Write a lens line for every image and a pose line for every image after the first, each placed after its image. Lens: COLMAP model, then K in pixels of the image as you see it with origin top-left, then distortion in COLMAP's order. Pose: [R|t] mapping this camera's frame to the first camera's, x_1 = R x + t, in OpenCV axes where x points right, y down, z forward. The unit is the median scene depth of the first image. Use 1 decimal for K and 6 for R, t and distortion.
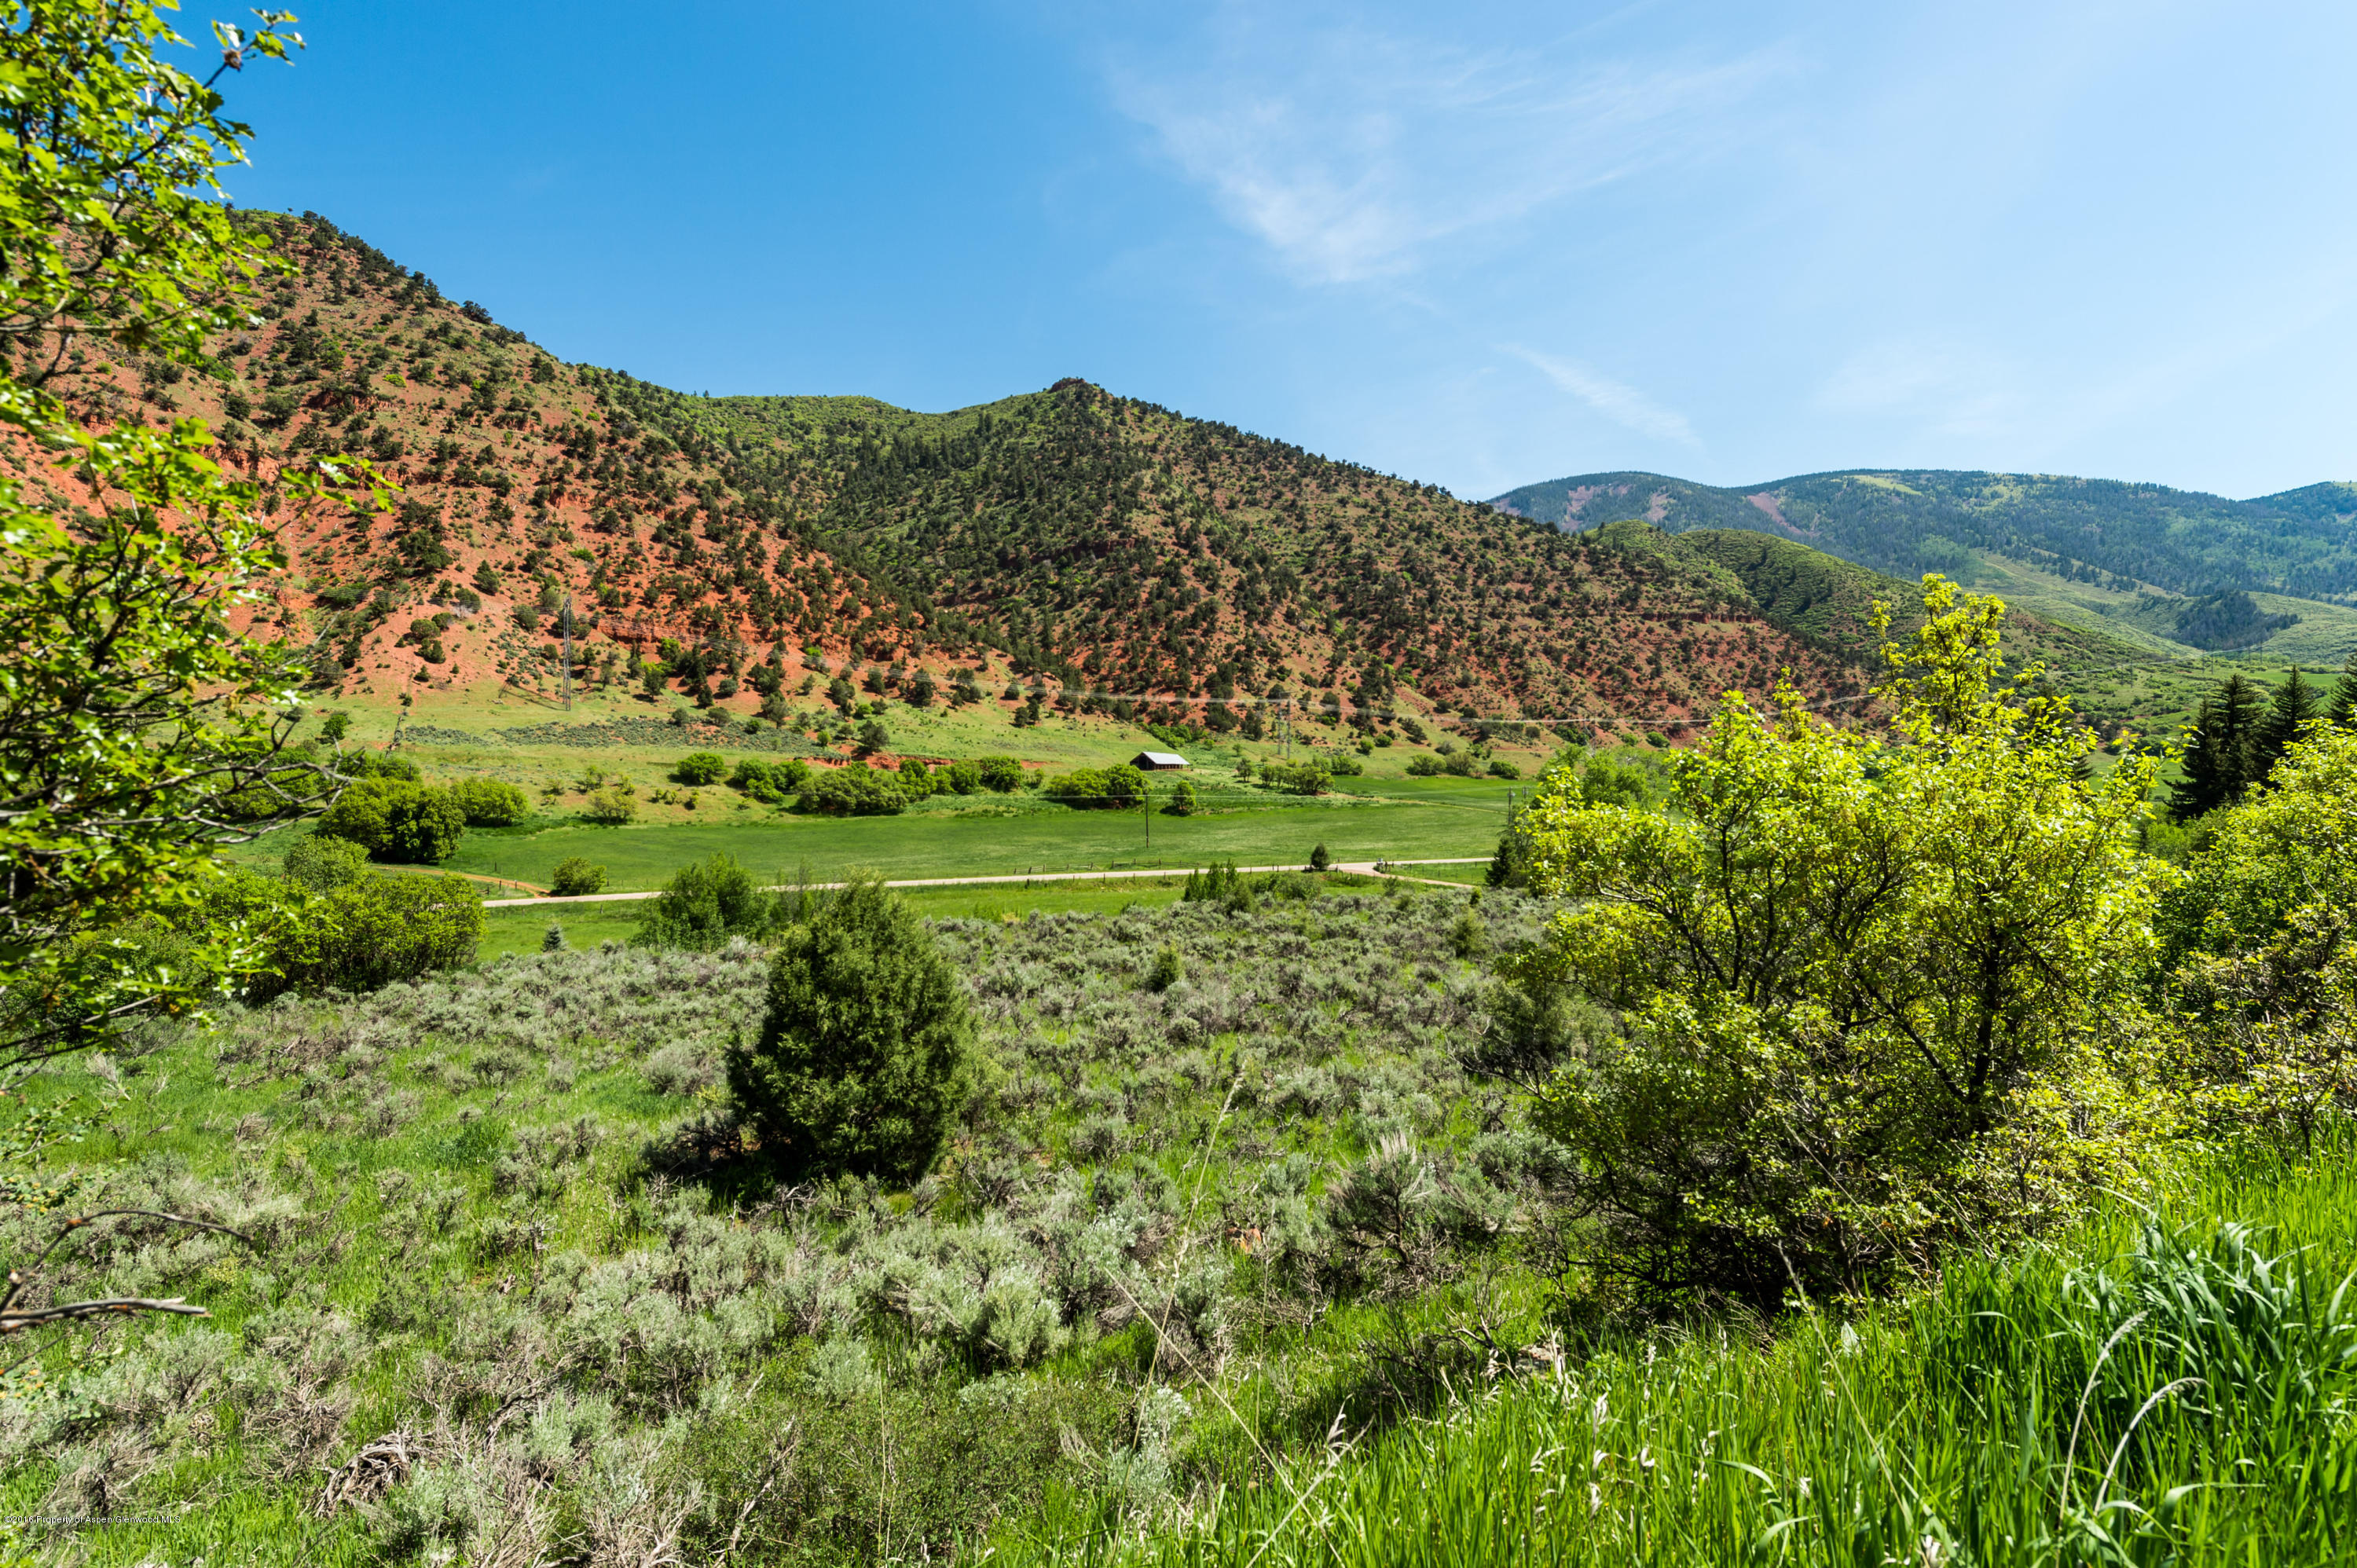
lens RADIAL K [[1114.6, 0, 1182.1], [0, 1114.6, 790.2], [0, 0, 1]] dist [0.023183, -0.011507]
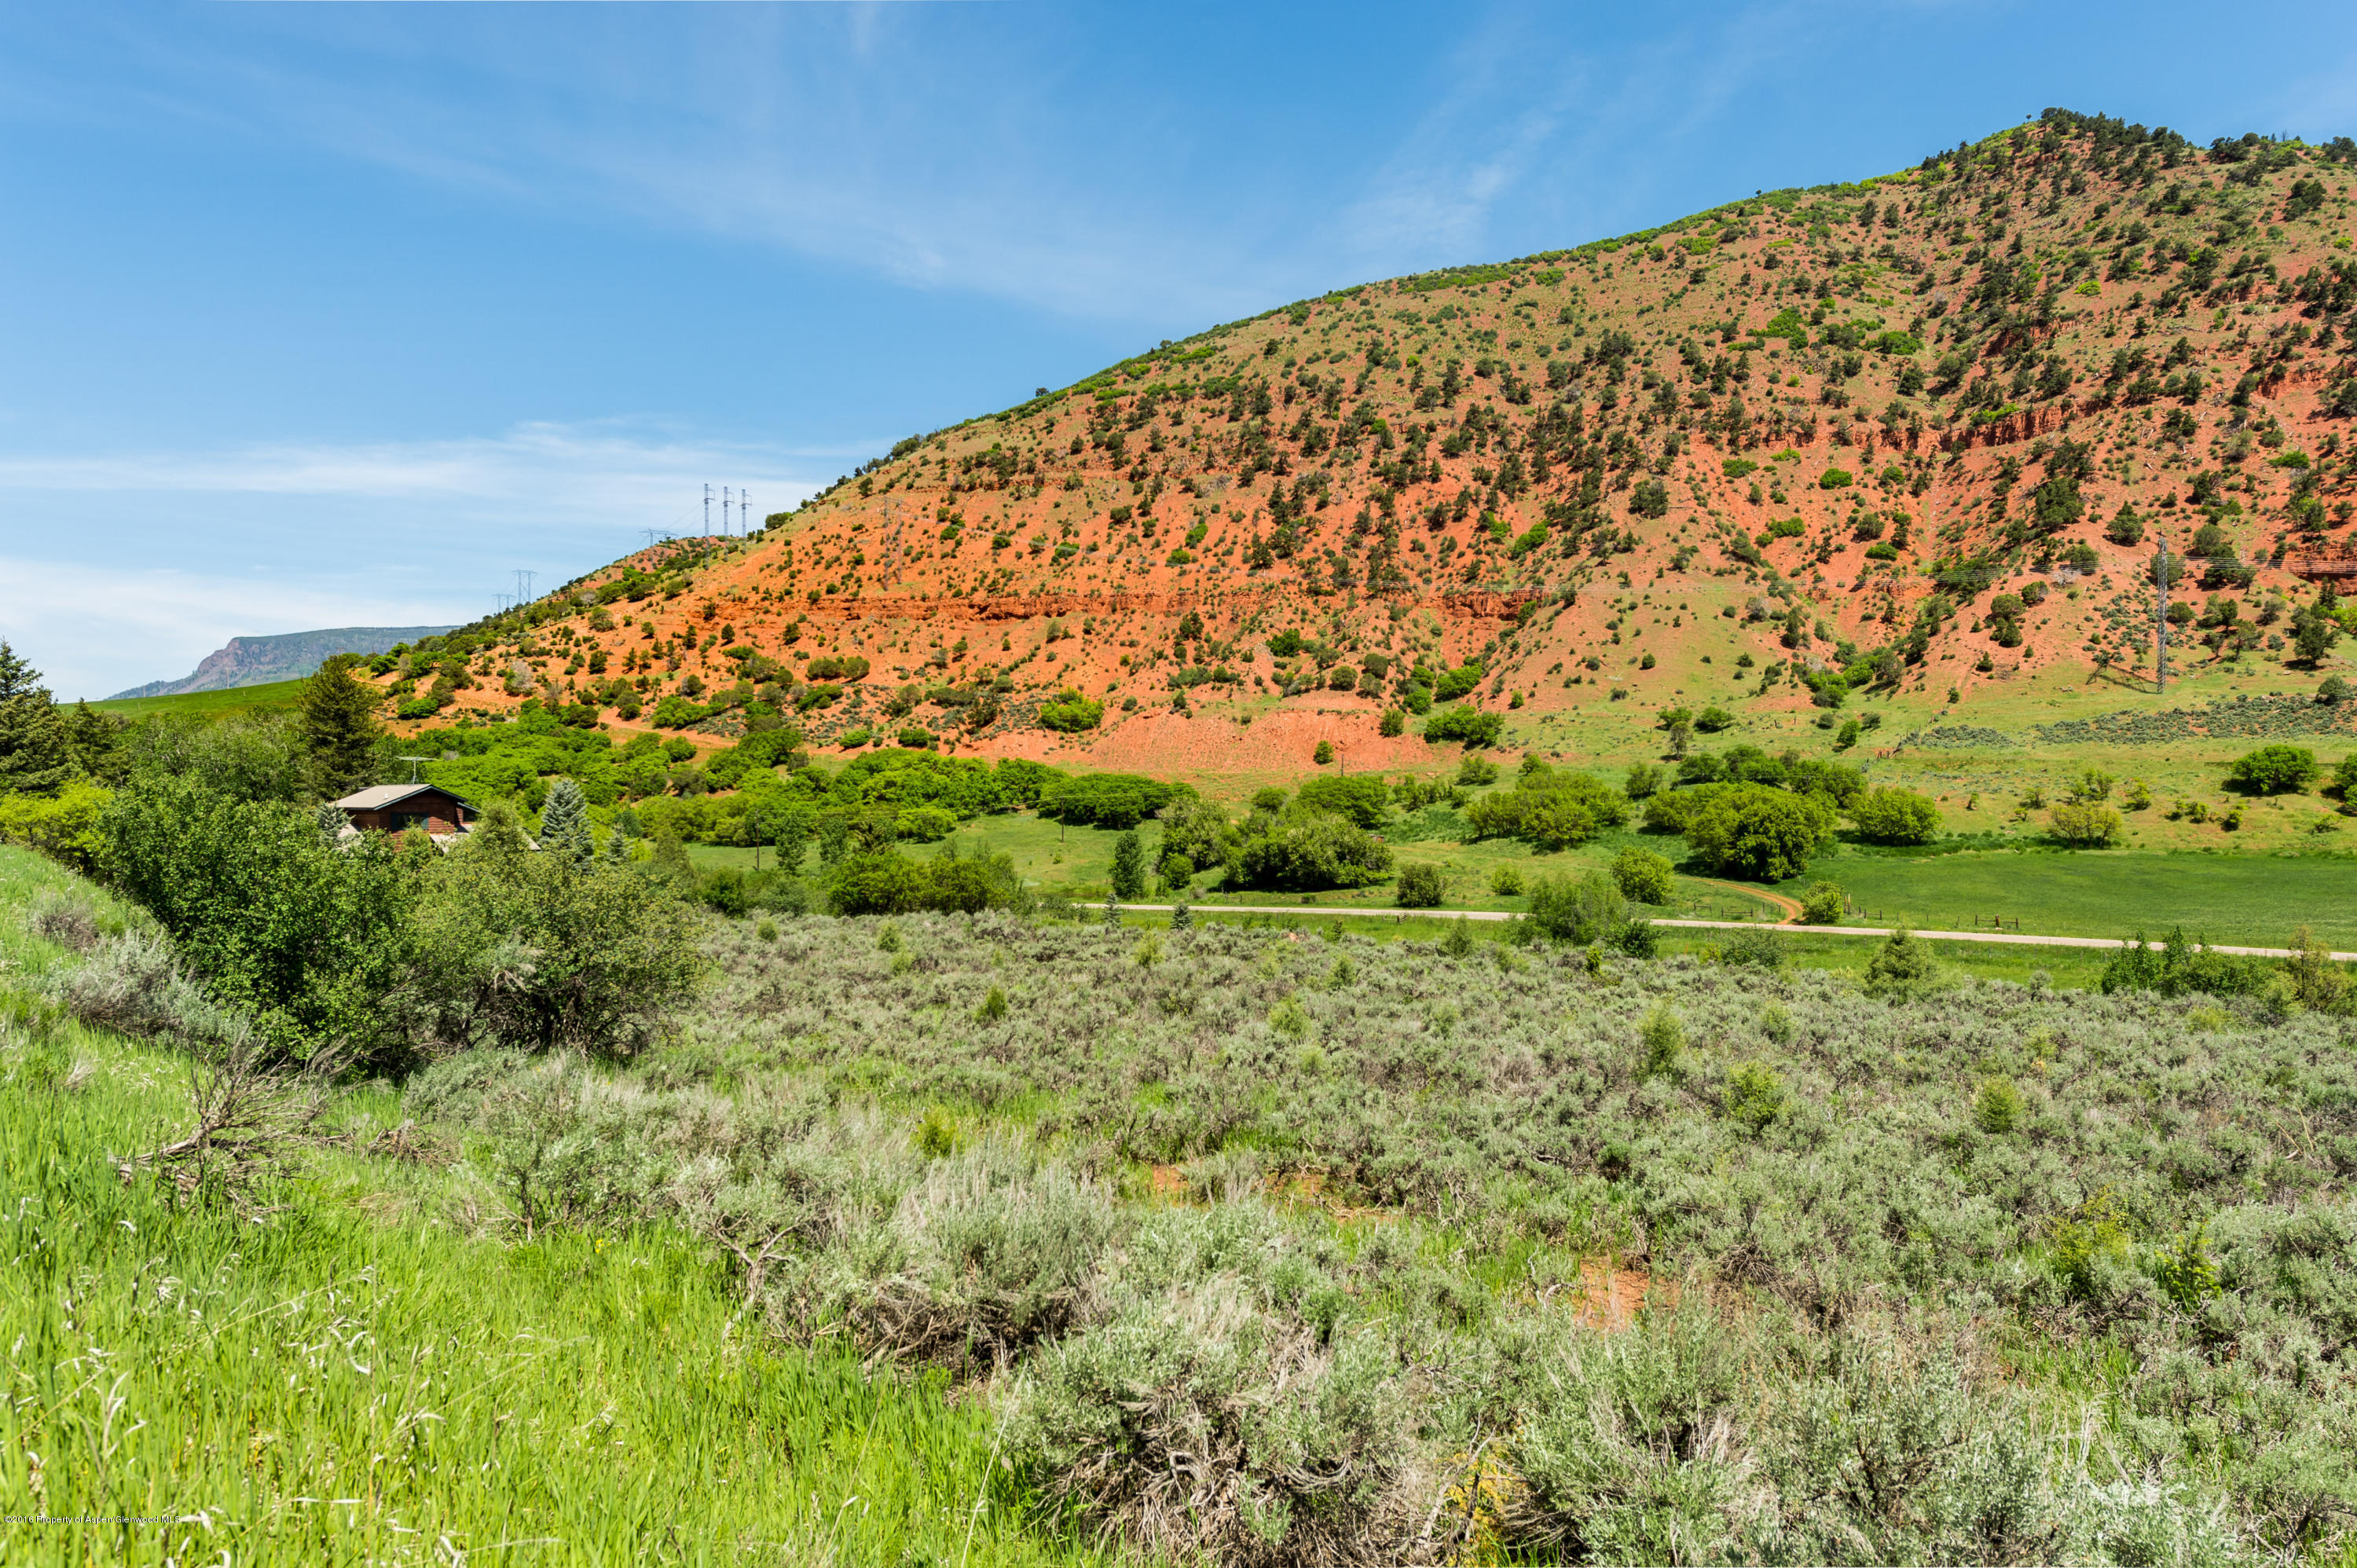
lens RADIAL K [[1522.2, 0, 1178.5], [0, 1522.2, 784.0], [0, 0, 1]] dist [0.031718, -0.025371]
pose [[0.302855, -0.012772, -0.952951, 0.107820], [0.002249, 0.999917, -0.012687, -0.000318], [0.953034, 0.001699, 0.302859, 0.042590]]
